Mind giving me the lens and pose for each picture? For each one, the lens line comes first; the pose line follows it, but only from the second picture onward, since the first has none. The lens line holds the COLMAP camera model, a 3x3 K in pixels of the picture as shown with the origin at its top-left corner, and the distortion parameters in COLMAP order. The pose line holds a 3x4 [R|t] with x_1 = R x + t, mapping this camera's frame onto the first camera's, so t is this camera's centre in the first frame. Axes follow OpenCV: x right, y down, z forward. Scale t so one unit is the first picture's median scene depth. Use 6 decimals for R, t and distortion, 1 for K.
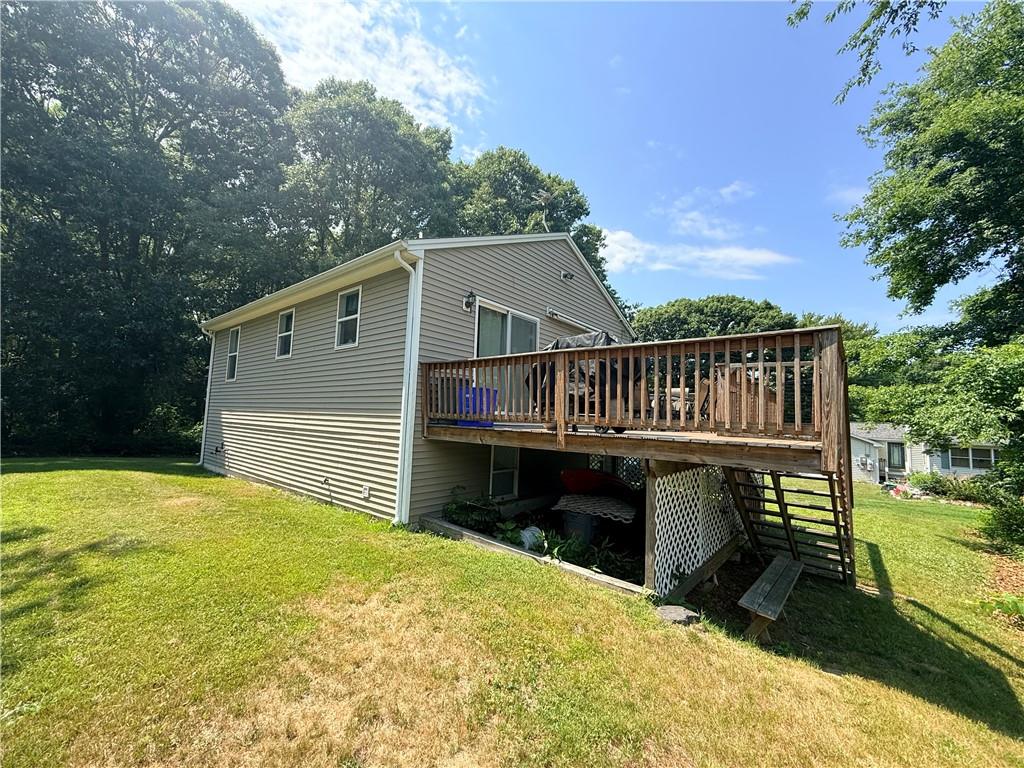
lens RADIAL K [[410.0, 0, 512.0], [0, 410.0, 384.0], [0, 0, 1]] dist [0.000422, 0.000136]
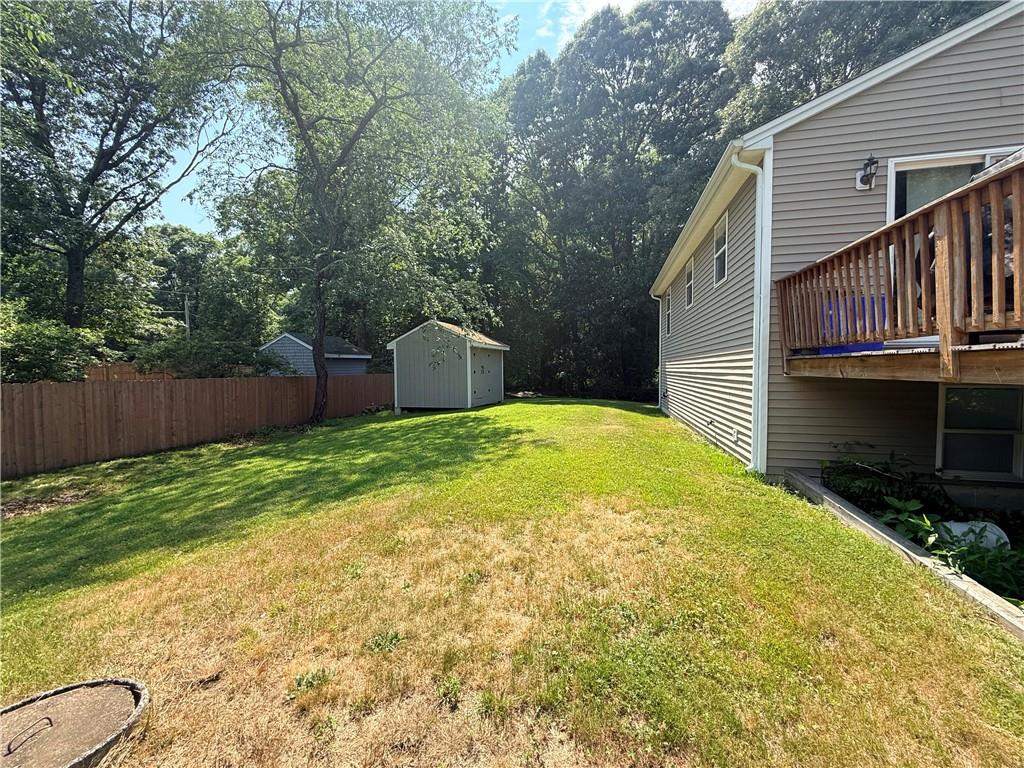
lens RADIAL K [[410.0, 0, 512.0], [0, 410.0, 384.0], [0, 0, 1]] dist [0.000422, 0.000136]
pose [[0.435974, -0.001567, -0.899958, 0.289992], [0.093688, 0.994644, 0.043654, 0.068036], [0.895070, -0.103347, 0.433785, 0.176411]]
